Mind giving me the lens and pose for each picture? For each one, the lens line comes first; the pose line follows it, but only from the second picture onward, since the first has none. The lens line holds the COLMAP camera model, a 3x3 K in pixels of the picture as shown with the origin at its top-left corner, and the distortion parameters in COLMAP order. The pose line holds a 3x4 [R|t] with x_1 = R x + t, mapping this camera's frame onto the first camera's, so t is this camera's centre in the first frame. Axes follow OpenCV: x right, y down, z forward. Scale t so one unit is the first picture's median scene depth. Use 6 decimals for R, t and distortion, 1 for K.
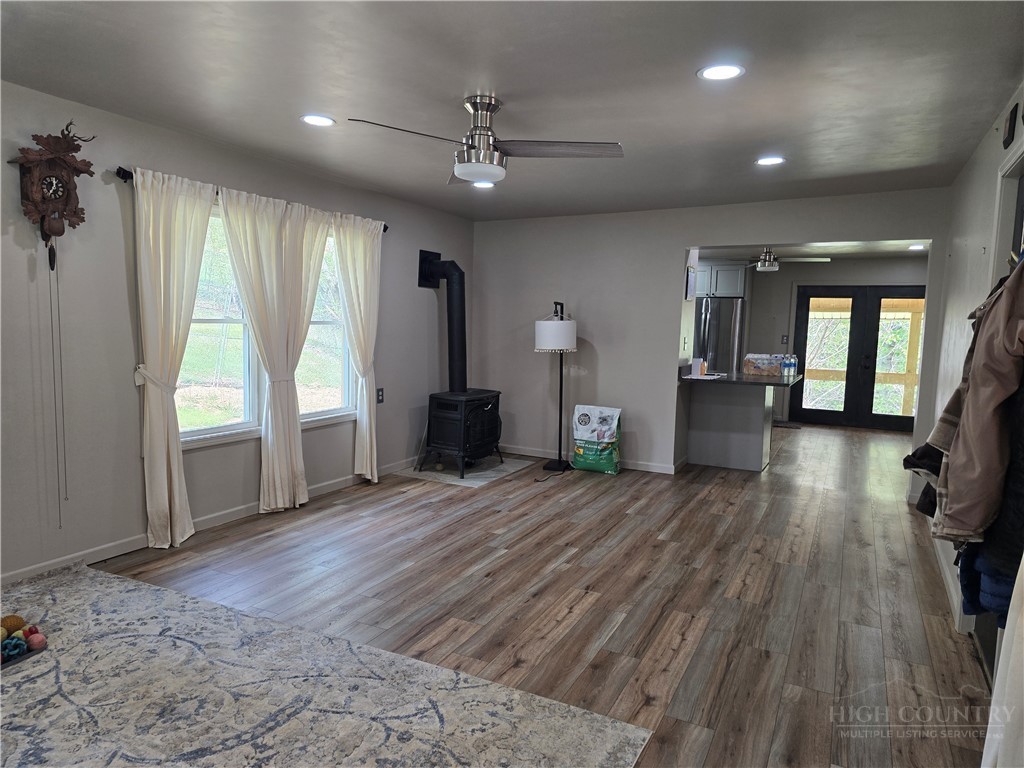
lens RADIAL K [[690.2, 0, 509.0], [0, 690.2, 386.0], [0, 0, 1]] dist [0.067208, -0.053968]
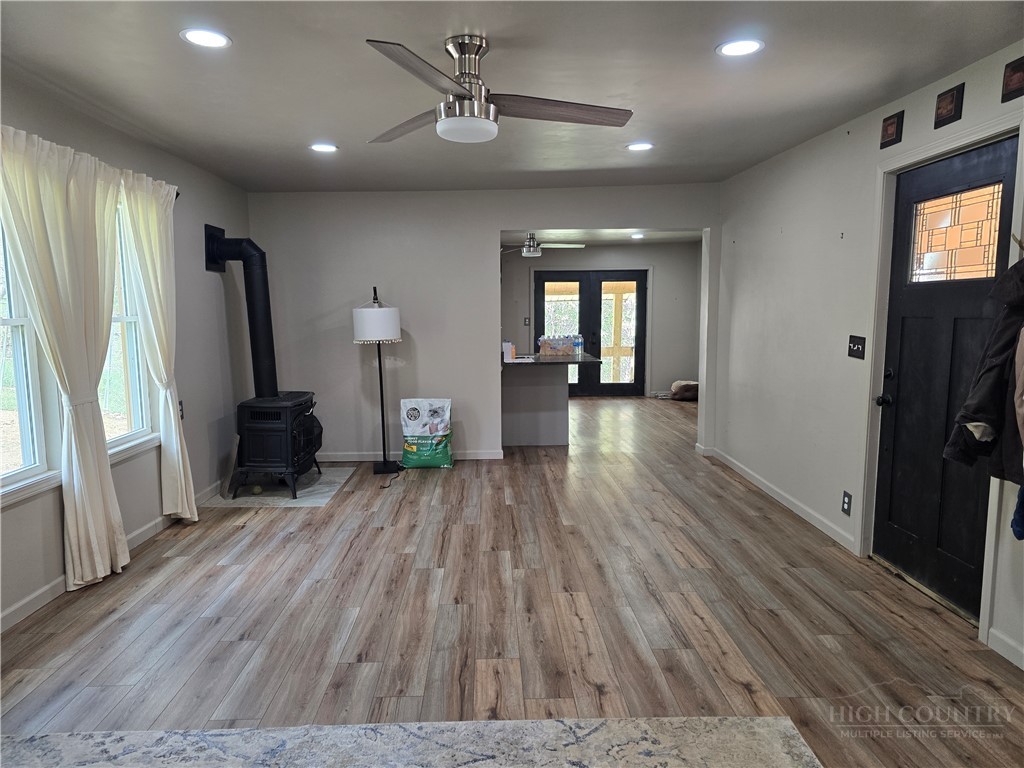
lens RADIAL K [[690.2, 0, 511.8], [0, 690.2, 393.2], [0, 0, 1]] dist [0.067208, -0.053968]
pose [[0.878397, -0.088330, 0.469699, -0.280001], [0.074797, 0.996070, 0.047438, -0.018282], [-0.472043, -0.006537, 0.881551, 0.158067]]
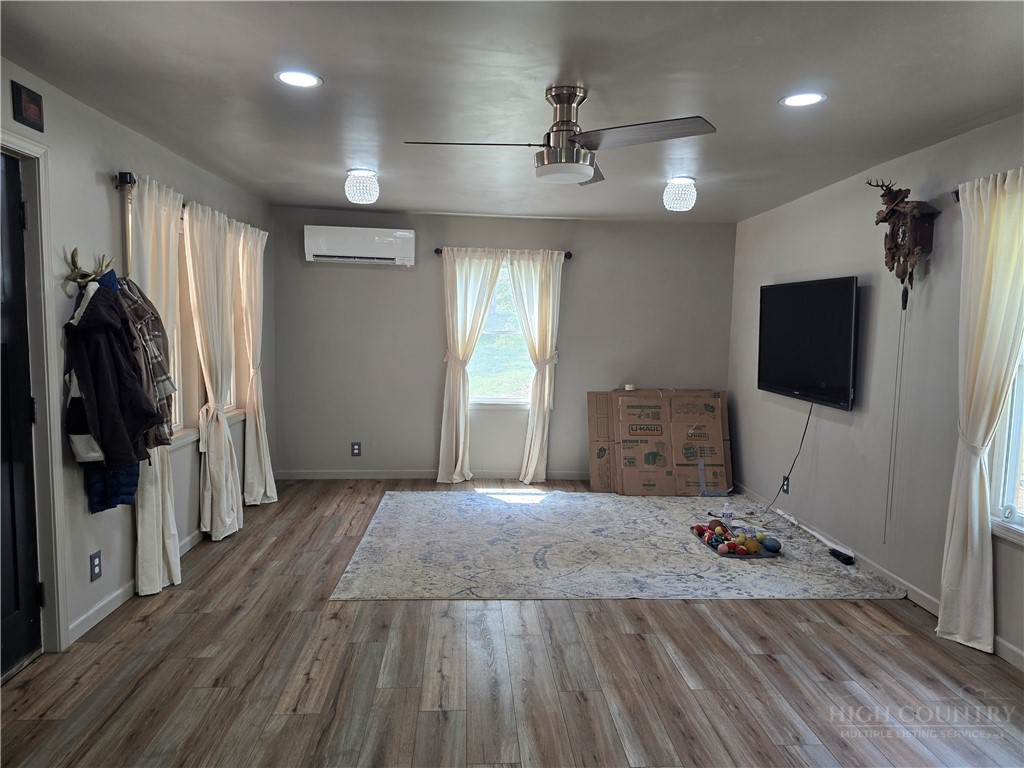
lens RADIAL K [[690.2, 0, 511.6], [0, 690.2, 383.8], [0, 0, 1]] dist [0.067208, -0.053968]
pose [[-0.862200, -0.003133, -0.506559, 0.314324], [-0.094245, 0.983515, 0.154328, -0.117418], [0.497725, 0.180802, -0.848281, 1.193028]]
